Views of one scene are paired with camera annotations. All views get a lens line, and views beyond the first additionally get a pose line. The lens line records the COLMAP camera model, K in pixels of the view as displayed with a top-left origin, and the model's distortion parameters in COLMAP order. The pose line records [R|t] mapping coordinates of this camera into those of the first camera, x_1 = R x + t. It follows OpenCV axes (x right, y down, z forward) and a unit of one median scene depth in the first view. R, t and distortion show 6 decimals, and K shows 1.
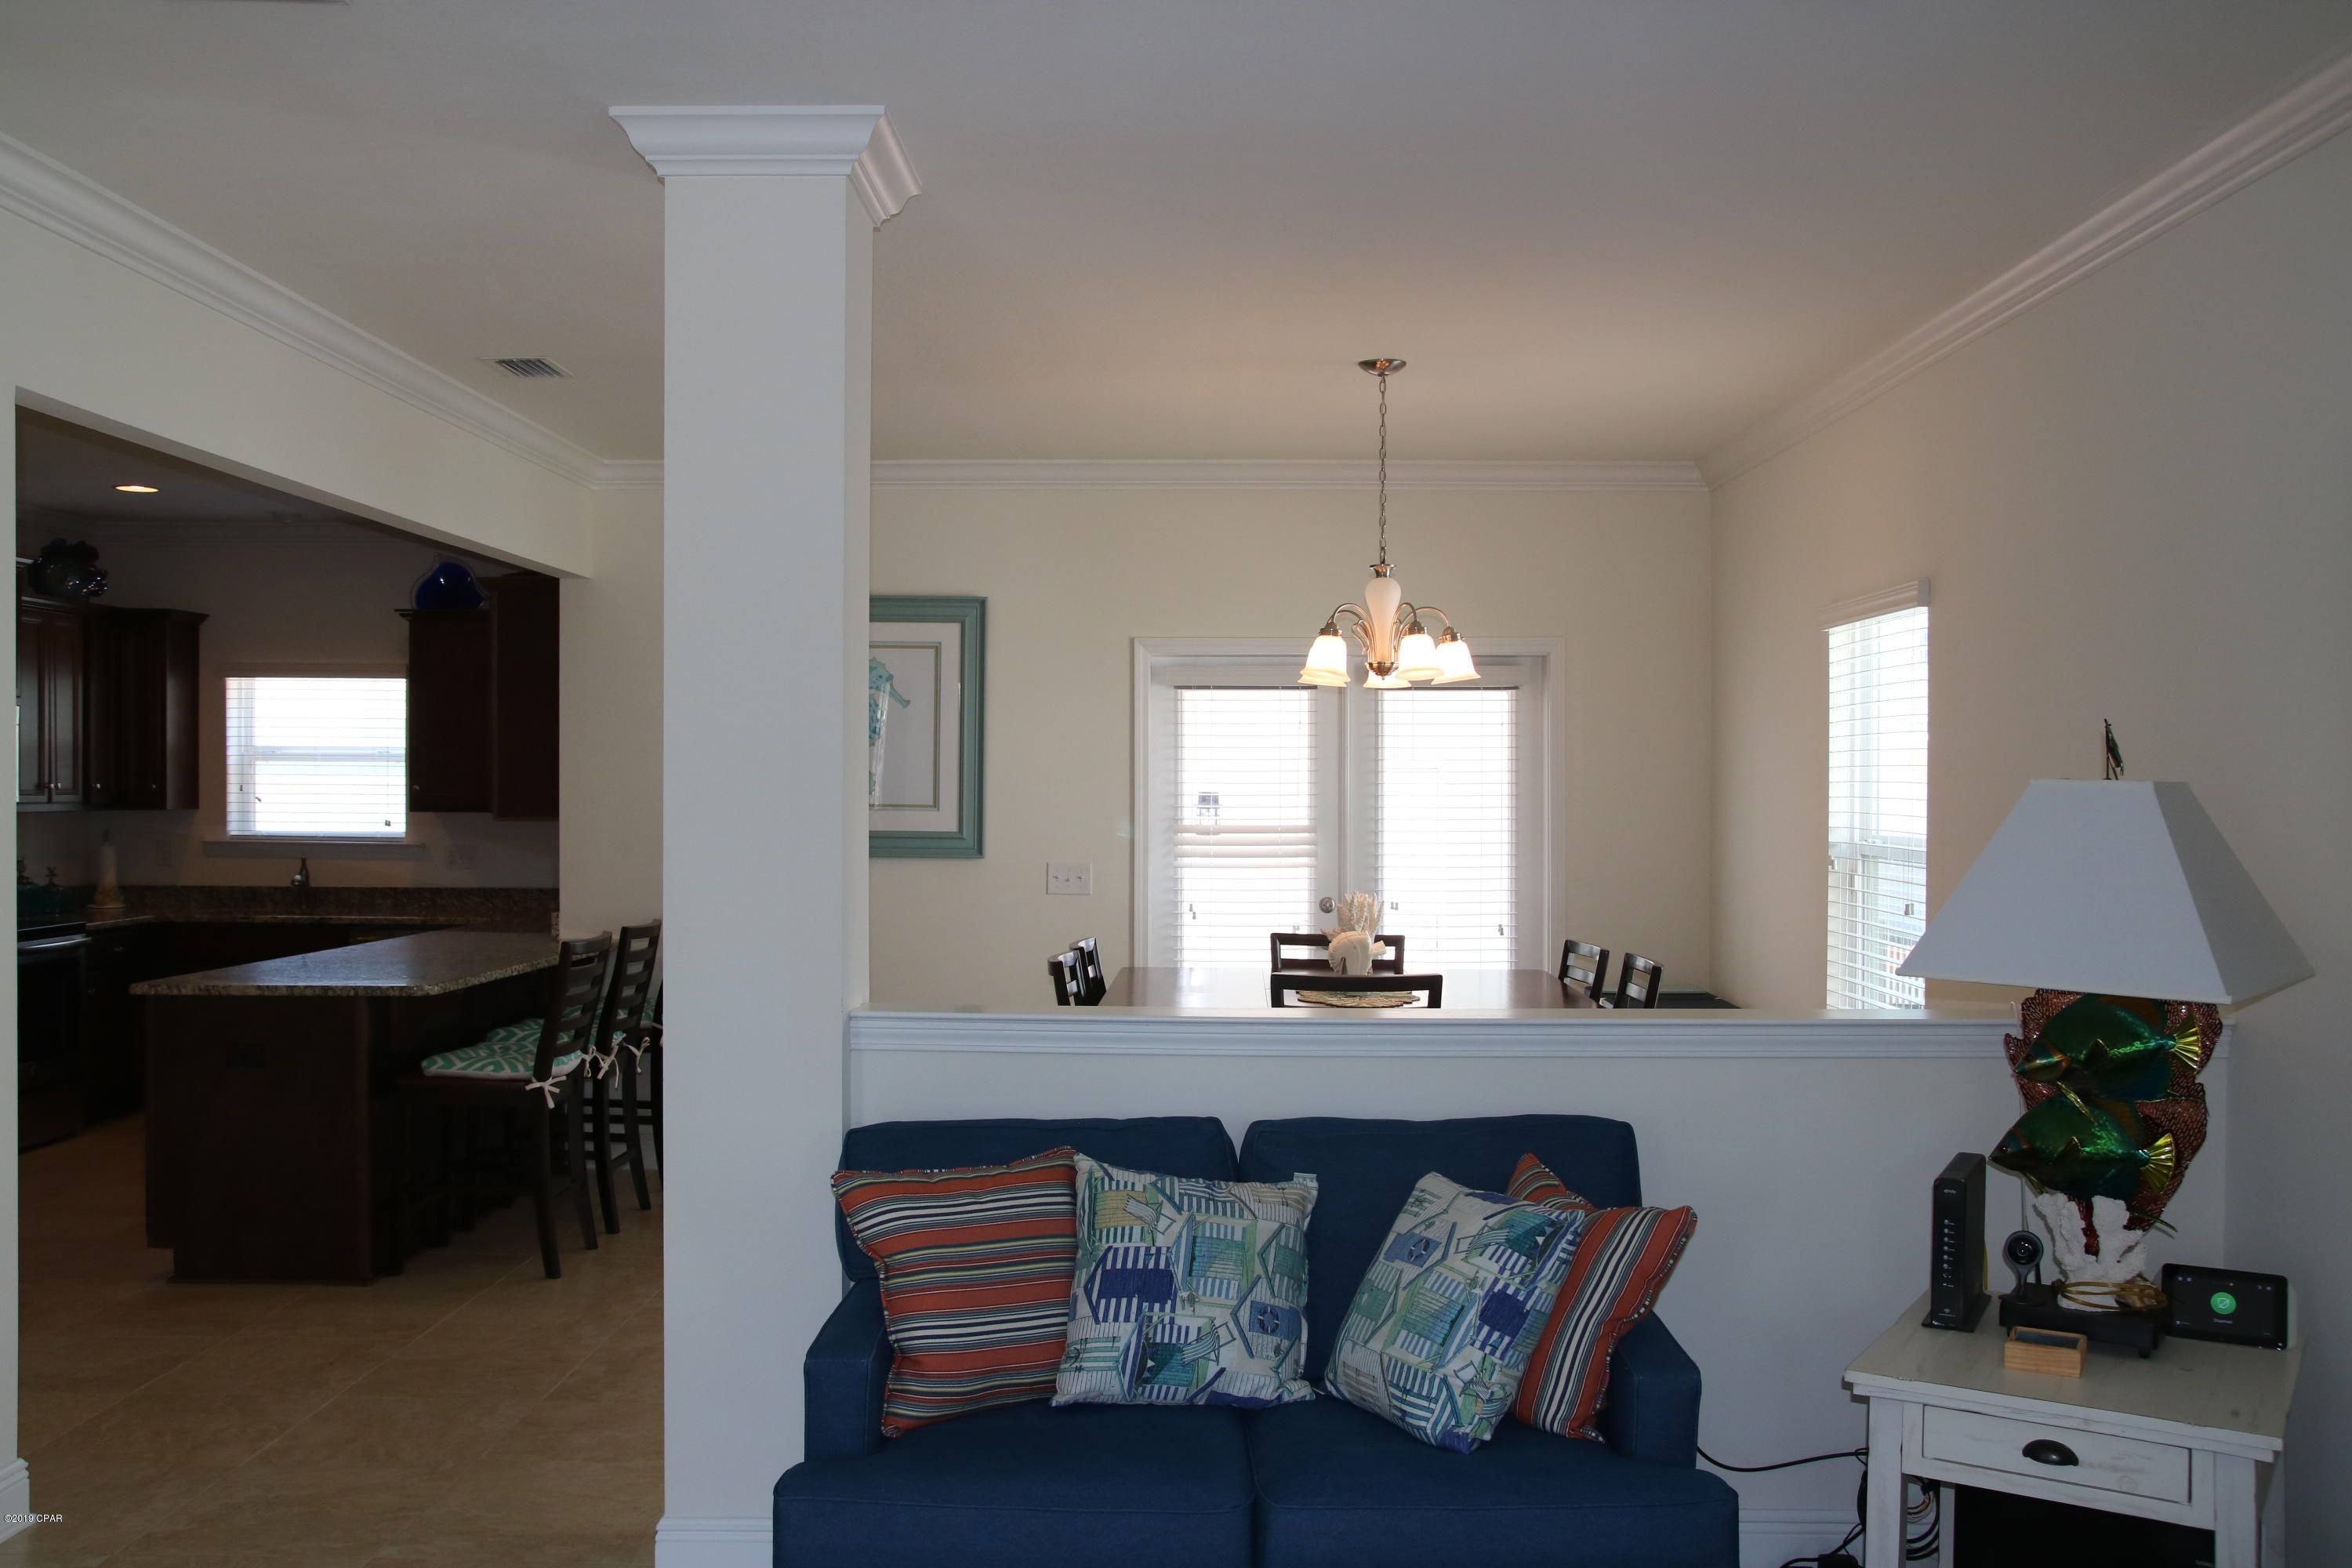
lens RADIAL K [[2061.4, 0, 1160.3], [0, 2061.4, 803.0], [0, 0, 1]] dist [-0.102912, 0.166445]
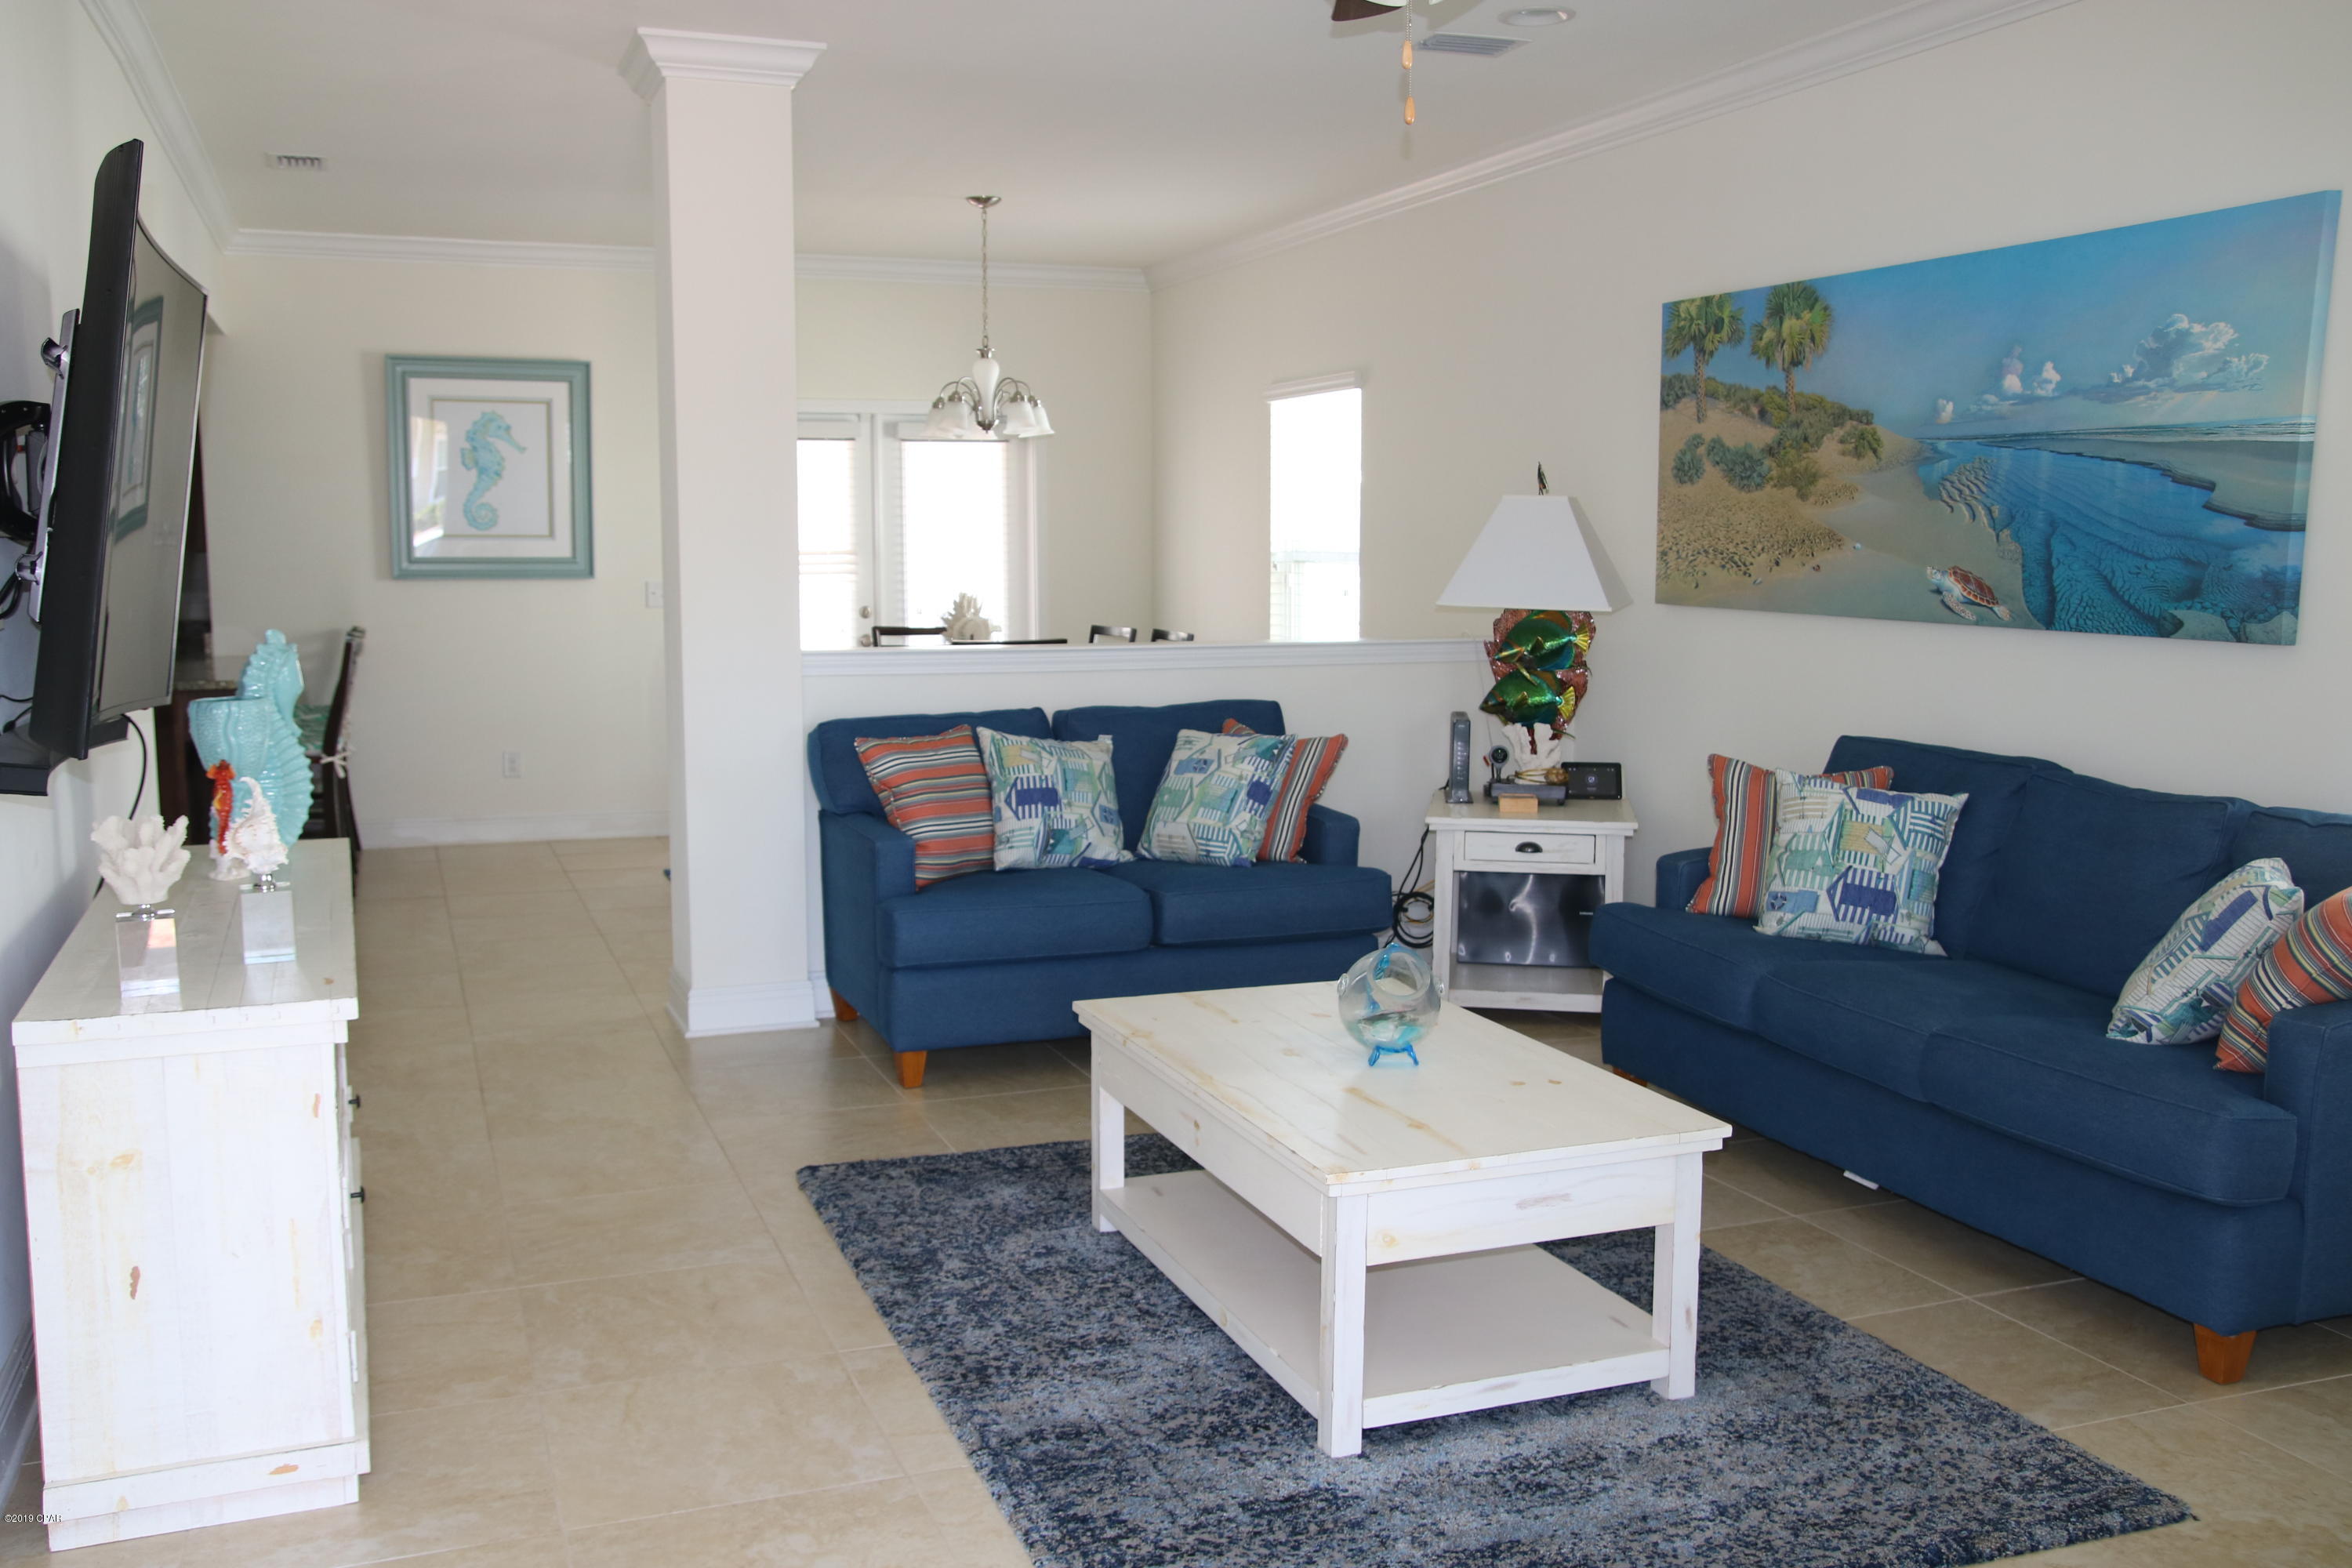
lens RADIAL K [[2061.4, 0, 1160.3], [0, 2061.4, 803.0], [0, 0, 1]] dist [-0.102912, 0.166445]
pose [[0.925070, -0.052858, 0.376101, -0.550732], [0.008346, 0.992858, 0.119010, 0.040285], [-0.379705, -0.106954, 0.918904, -0.582638]]
